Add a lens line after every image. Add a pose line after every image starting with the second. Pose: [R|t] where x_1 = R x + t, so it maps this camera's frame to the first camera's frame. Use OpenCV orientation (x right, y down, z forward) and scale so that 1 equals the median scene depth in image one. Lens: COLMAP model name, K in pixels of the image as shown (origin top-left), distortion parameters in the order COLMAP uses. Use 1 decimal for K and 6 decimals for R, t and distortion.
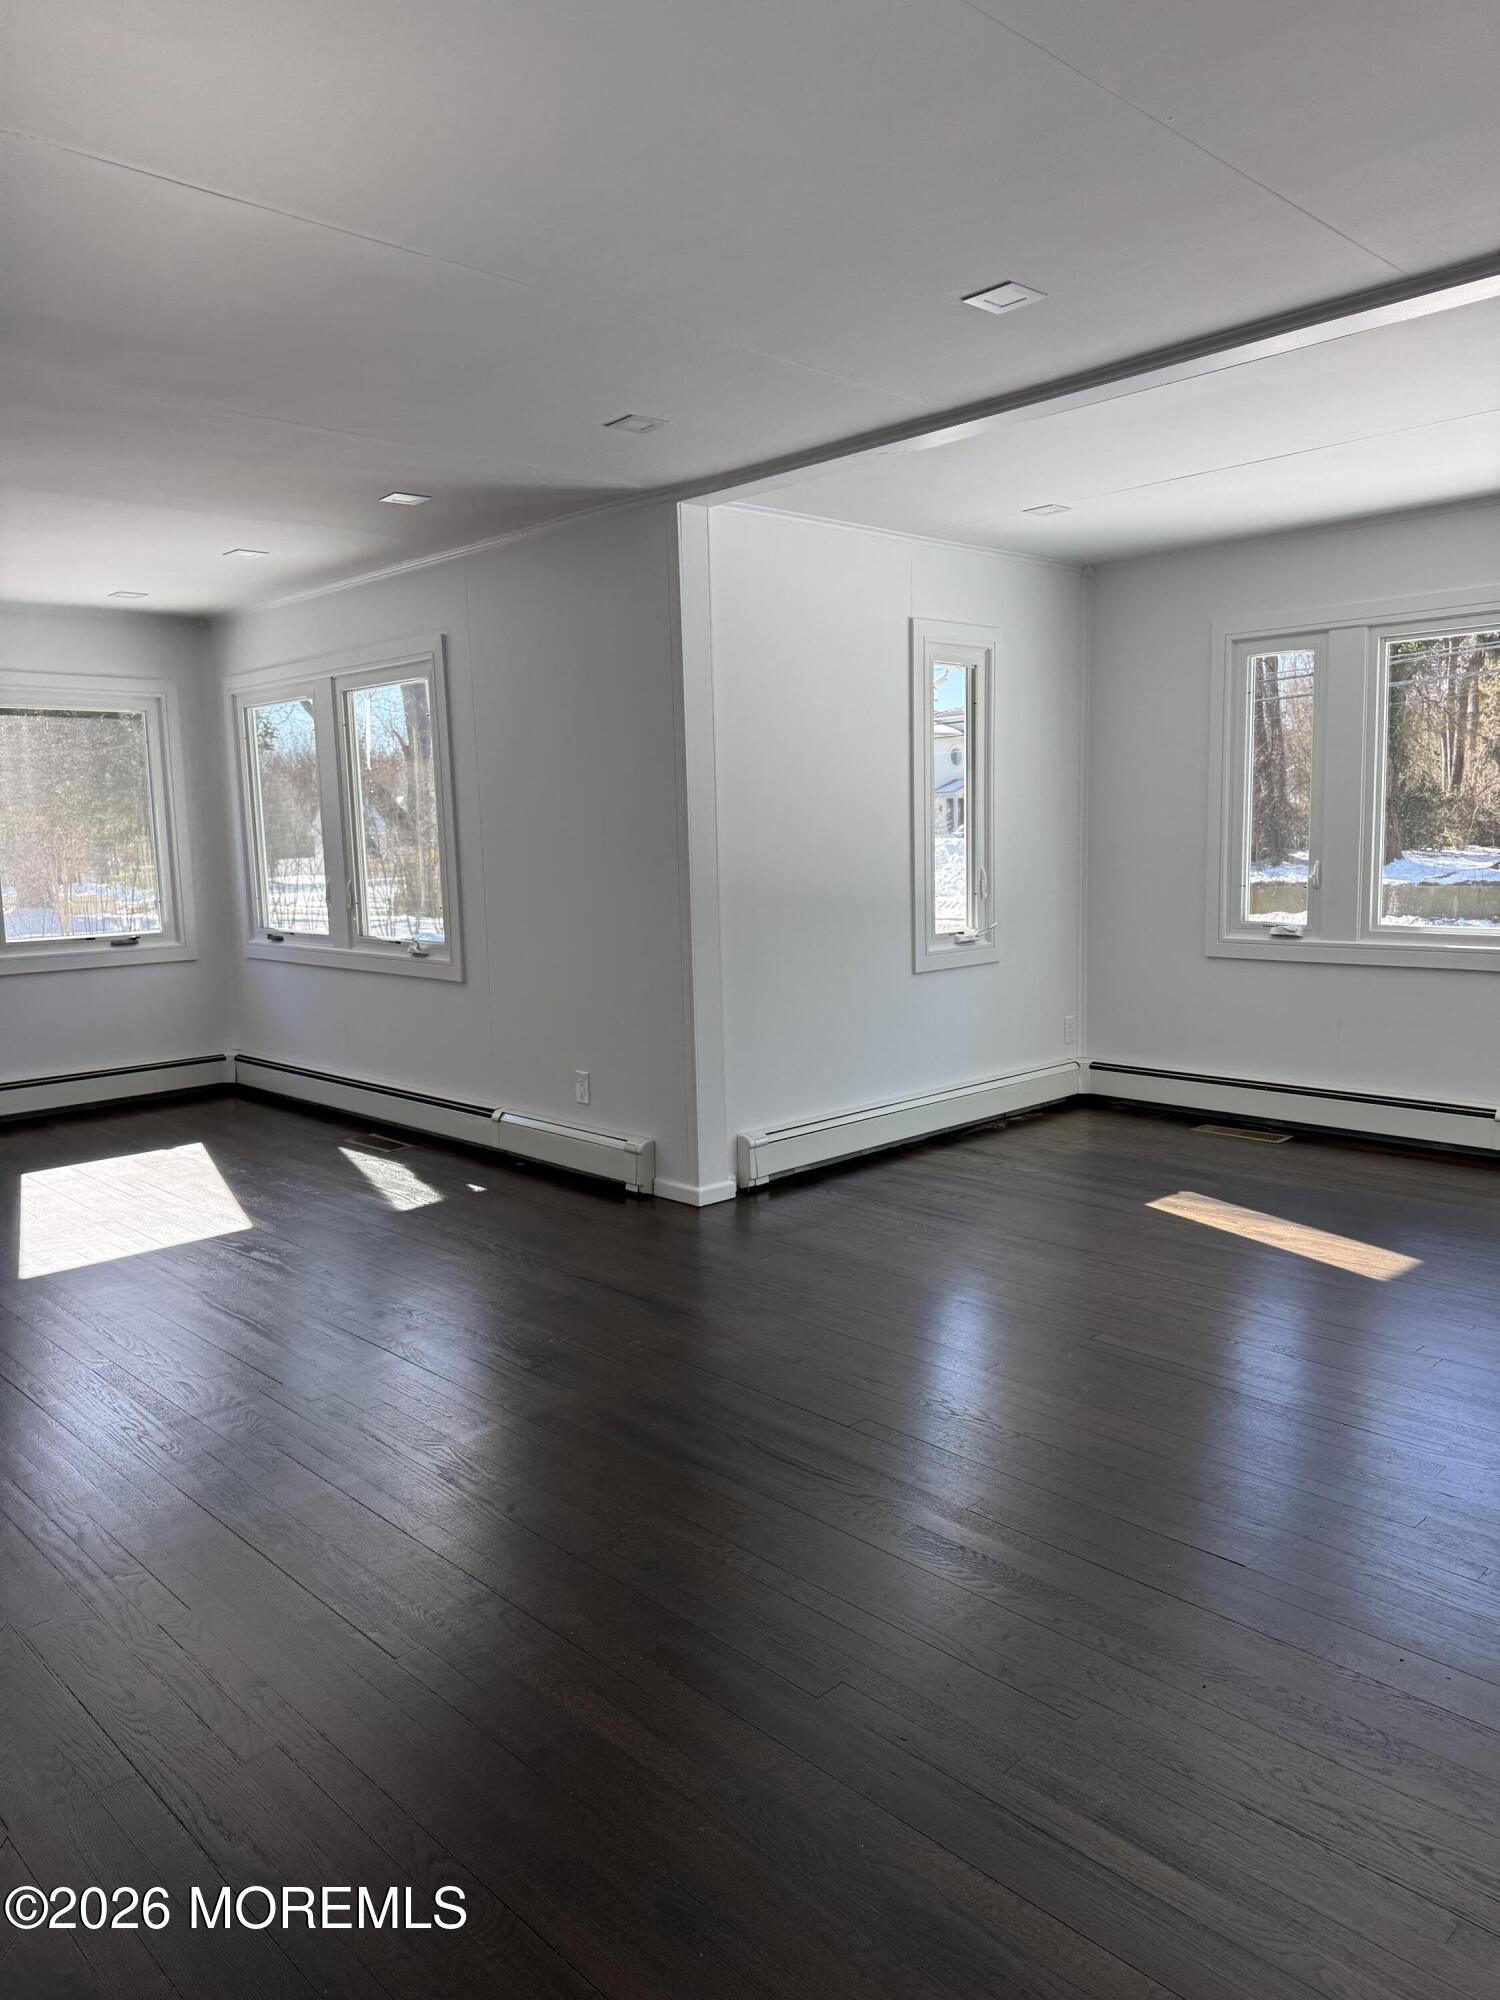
lens RADIAL K [[1408.6, 0, 751.5], [0, 1408.6, 1007.8], [0, 0, 1]] dist [0.048885, 0.000761]
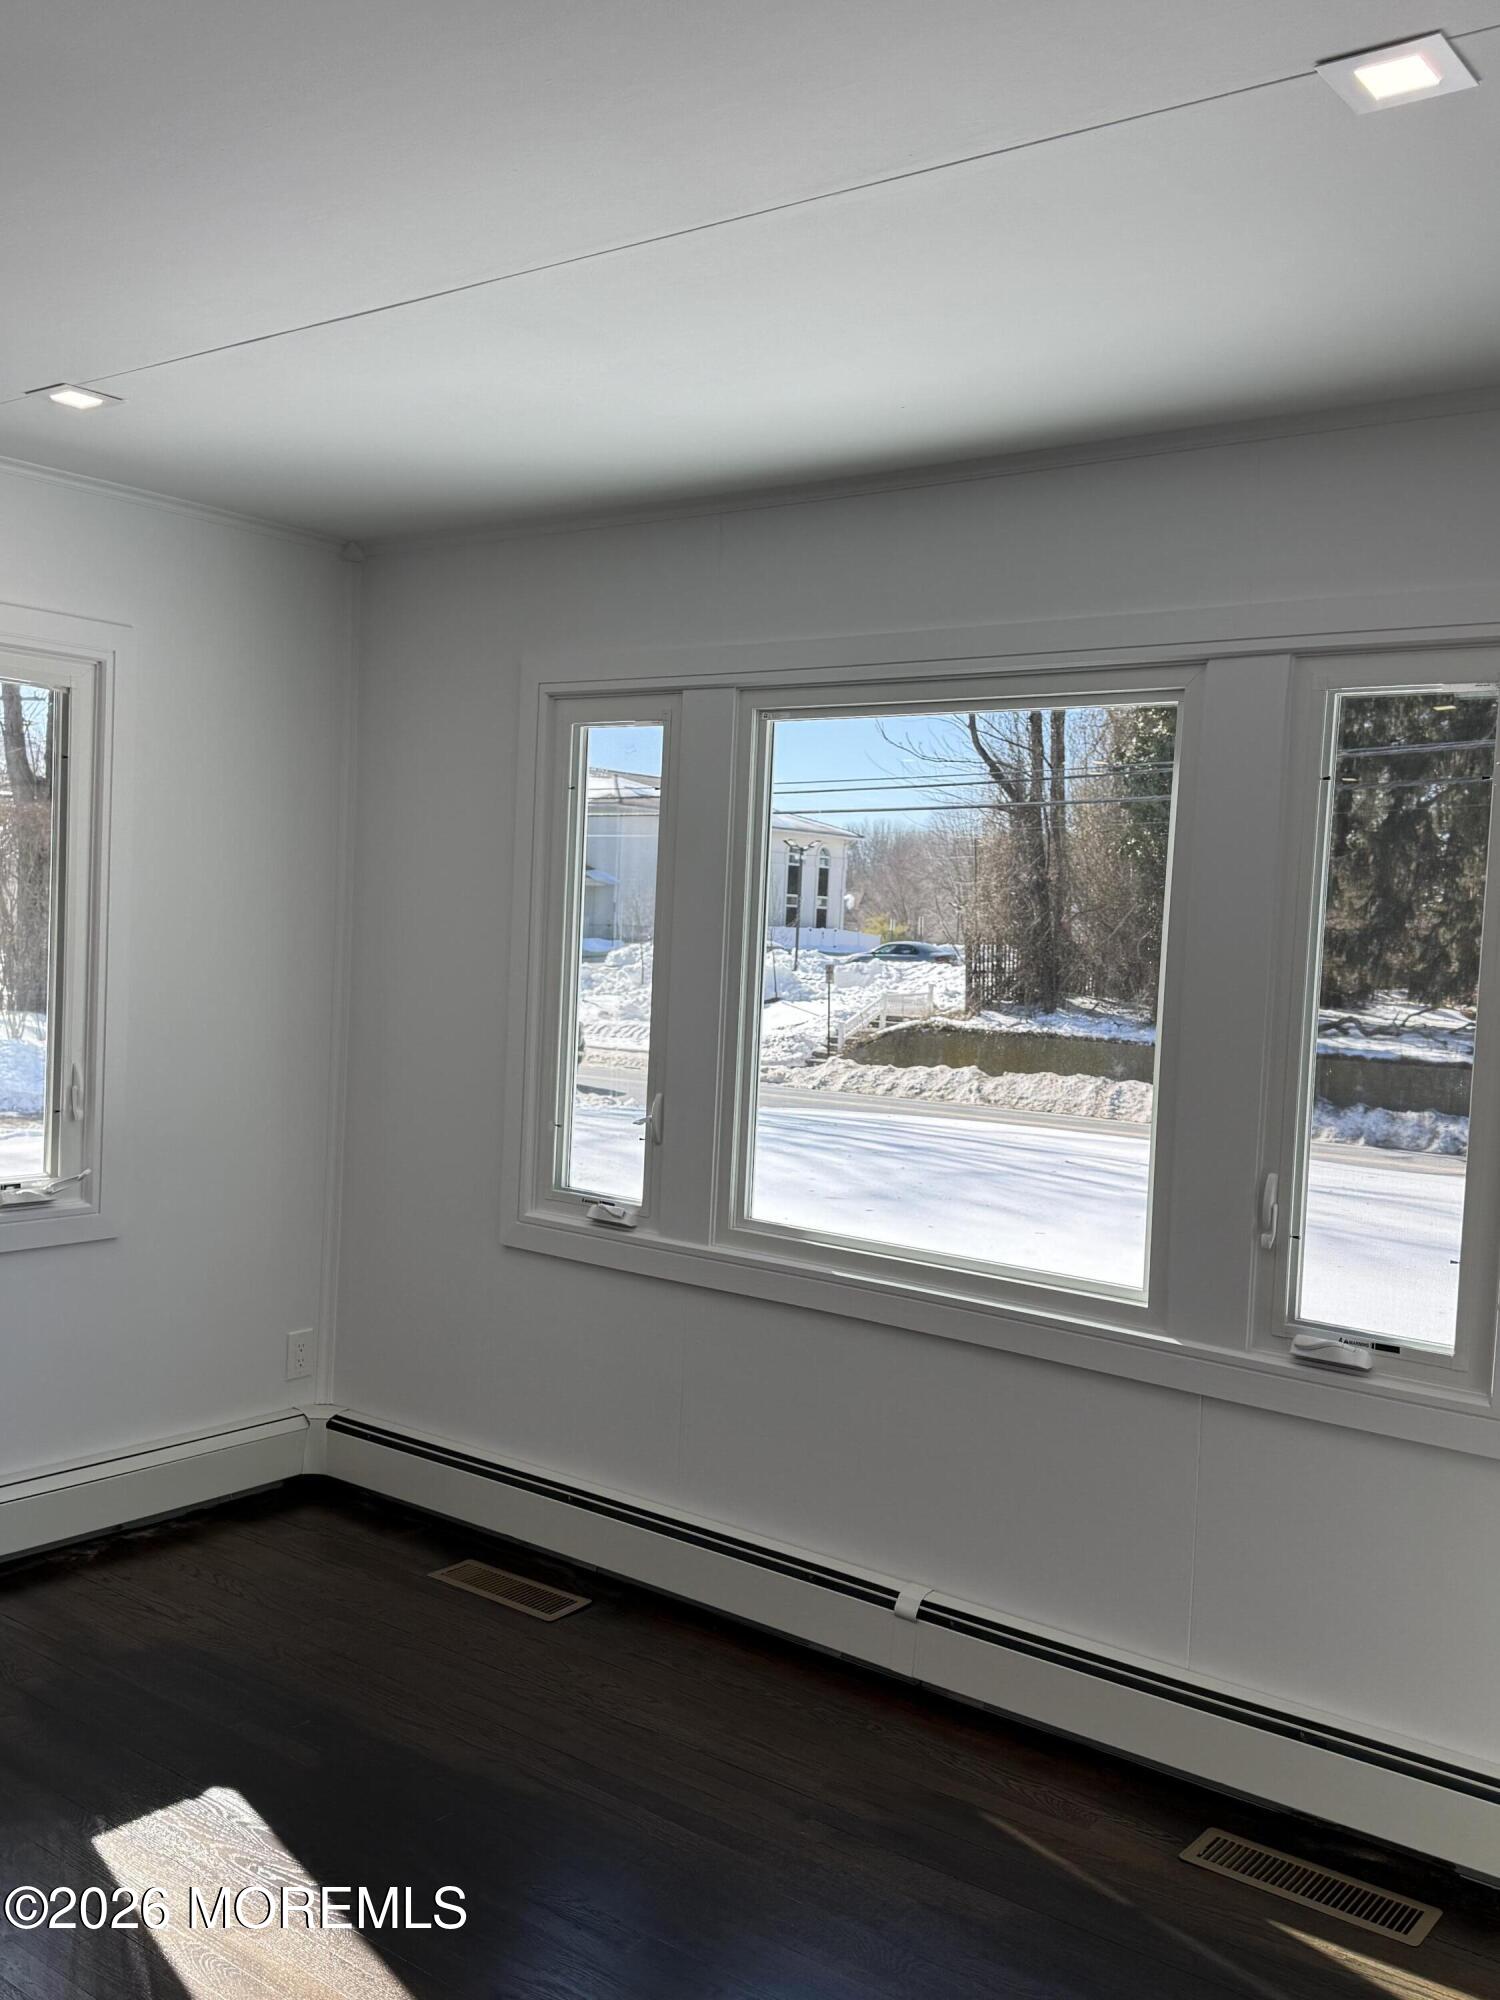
lens RADIAL K [[1818.2, 0, 749.0], [0, 1818.2, 989.2], [0, 0, 1]] dist [0.087466, 0.002128]
pose [[0.984536, 0.065919, 0.162305, 0.284898], [-0.051193, 0.994321, -0.093303, -0.071771], [-0.167534, 0.083551, 0.982320, 0.262958]]
